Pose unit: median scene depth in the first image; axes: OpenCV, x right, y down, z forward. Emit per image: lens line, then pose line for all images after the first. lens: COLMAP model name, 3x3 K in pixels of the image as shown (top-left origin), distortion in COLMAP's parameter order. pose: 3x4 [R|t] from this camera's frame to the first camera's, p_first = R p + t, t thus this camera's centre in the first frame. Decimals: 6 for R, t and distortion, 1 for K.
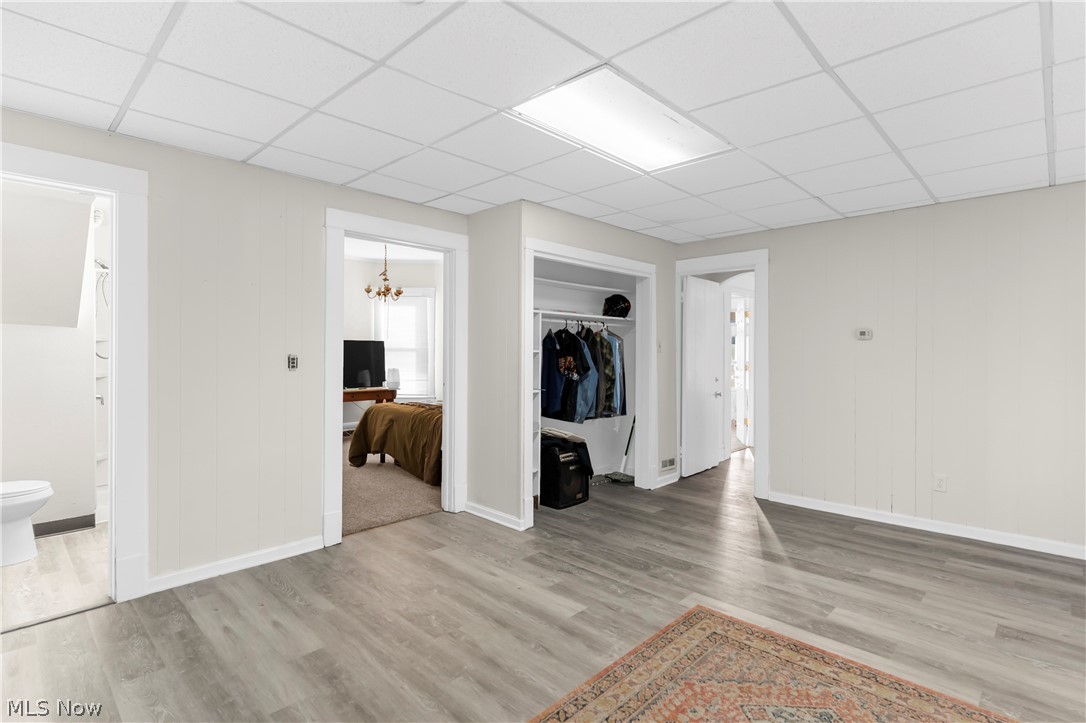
lens RADIAL K [[528.5, 0, 541.4], [0, 528.5, 351.5], [0, 0, 1]] dist [-0.004491, 0.001912]
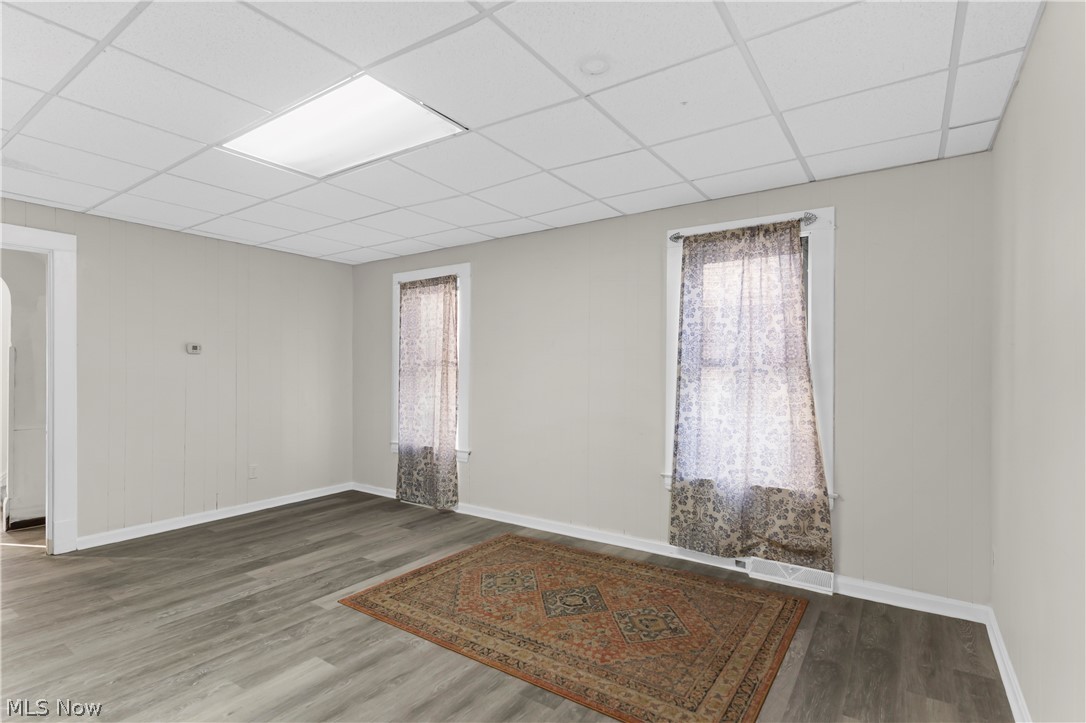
lens RADIAL K [[528.5, 0, 542.4], [0, 528.5, 367.2], [0, 0, 1]] dist [-0.004491, 0.001912]
pose [[-0.166365, -0.000427, 0.986064, -0.724827], [-0.005769, 0.999983, -0.000540, 0.001452], [-0.986047, -0.005779, -0.166365, 0.671837]]
